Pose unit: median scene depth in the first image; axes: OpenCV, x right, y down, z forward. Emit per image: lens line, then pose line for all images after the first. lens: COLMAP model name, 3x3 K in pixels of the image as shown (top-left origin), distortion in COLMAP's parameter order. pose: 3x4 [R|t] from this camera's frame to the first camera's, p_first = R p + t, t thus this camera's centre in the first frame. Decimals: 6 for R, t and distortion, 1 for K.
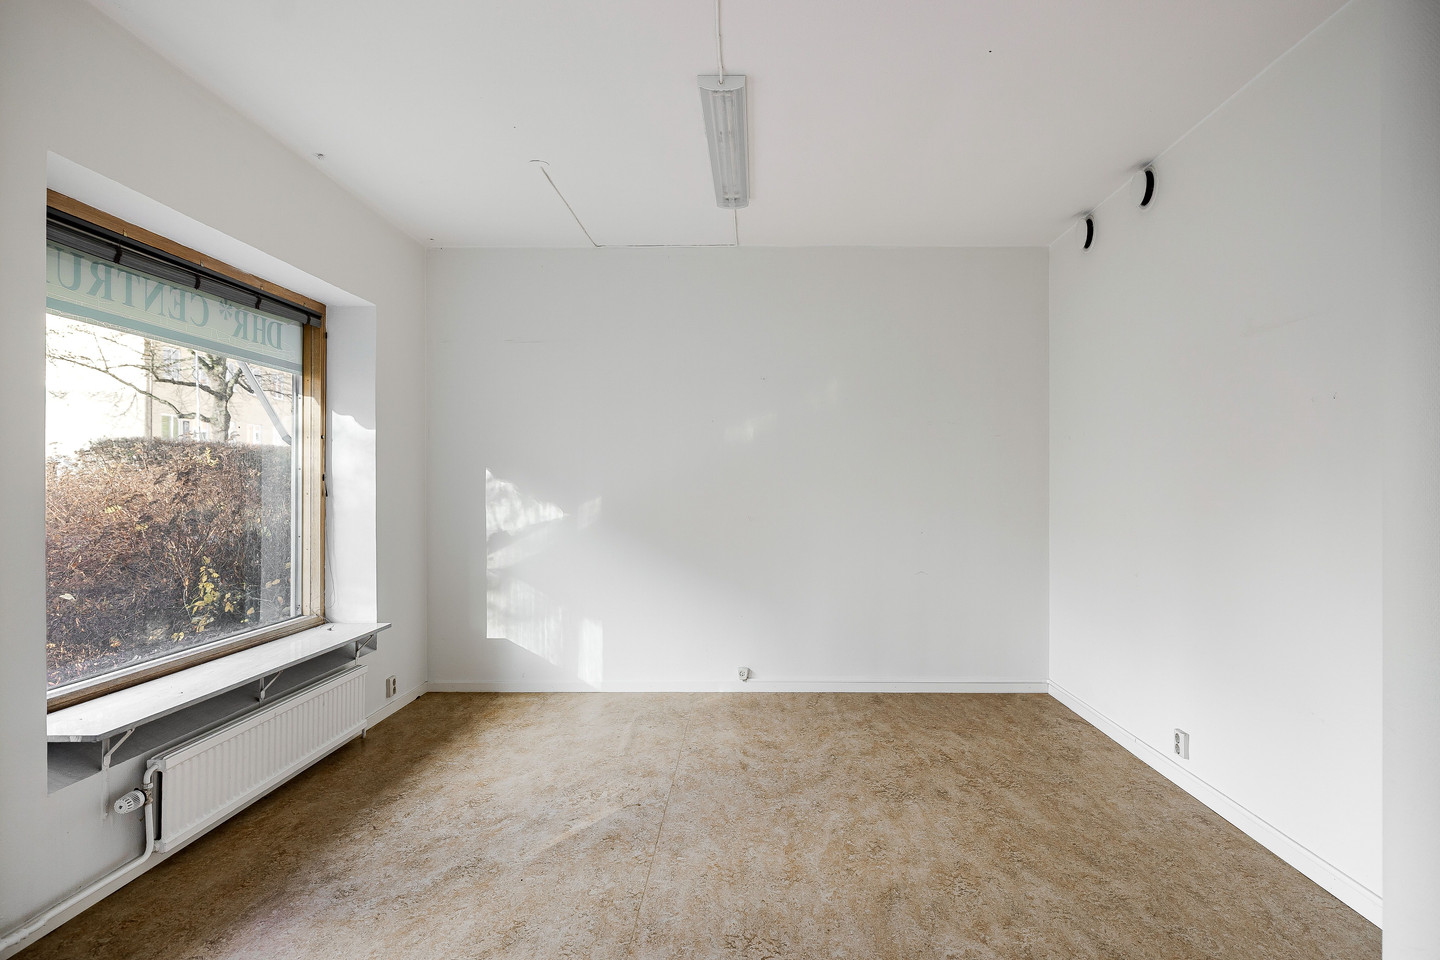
lens RADIAL K [[870.3, 0, 719.6], [0, 870.3, 479.6], [0, 0, 1]] dist [0.001369, 0.000411]
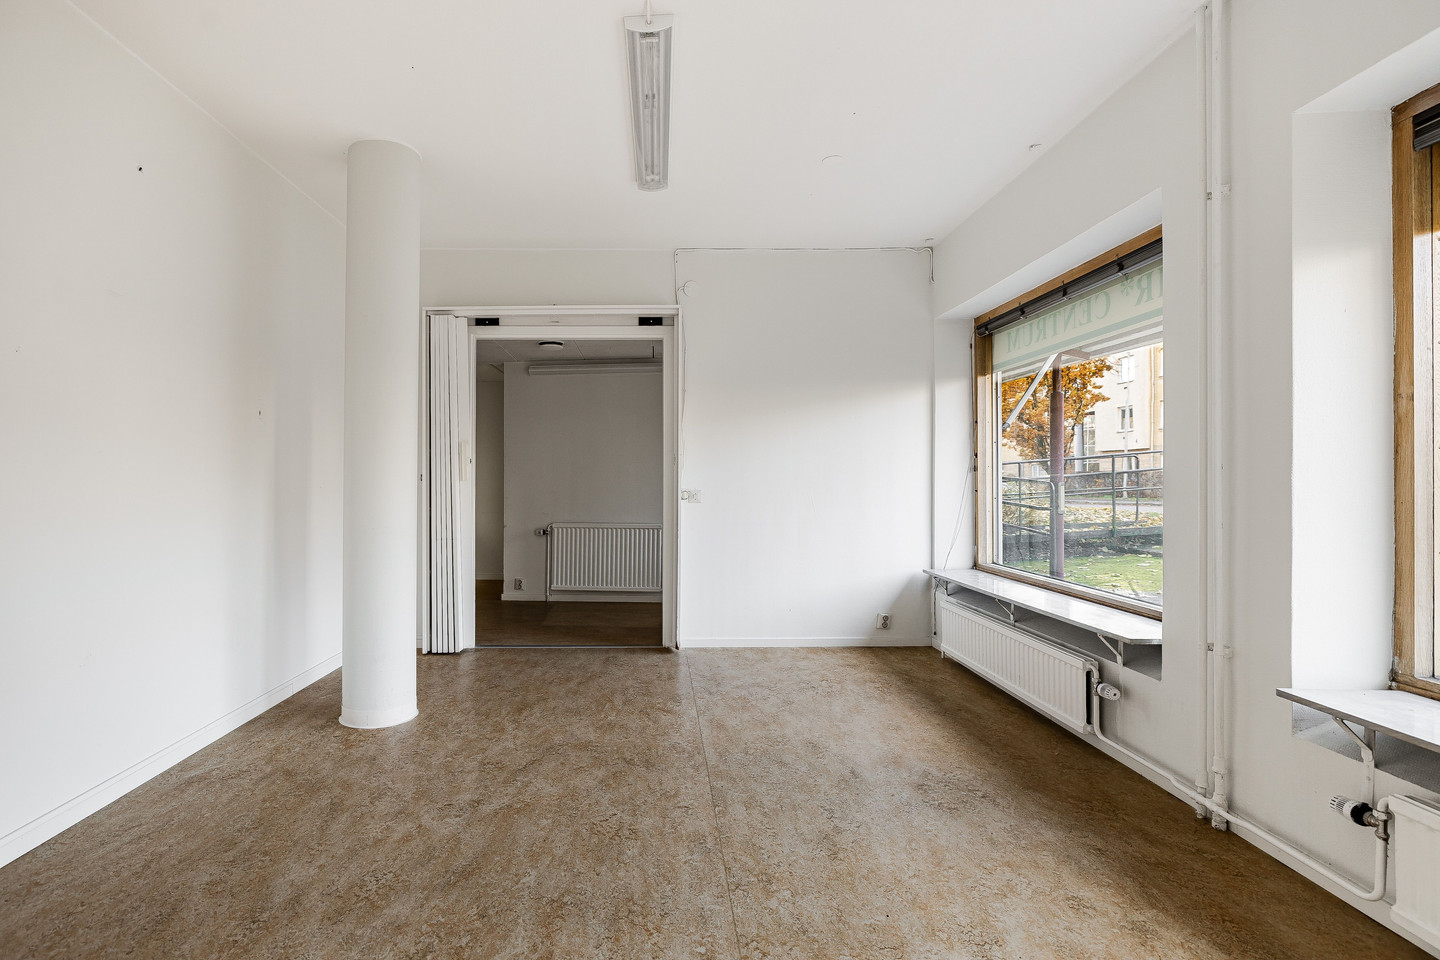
lens RADIAL K [[652.7, 0, 731.0], [0, 652.7, 480.3], [0, 0, 1]] dist [-0.002359, -0.000470]
pose [[-0.988301, 0.007200, -0.152347, 0.011301], [0.008310, 0.999943, -0.006648, 0.055172], [0.152290, -0.007836, -0.988305, 1.736669]]
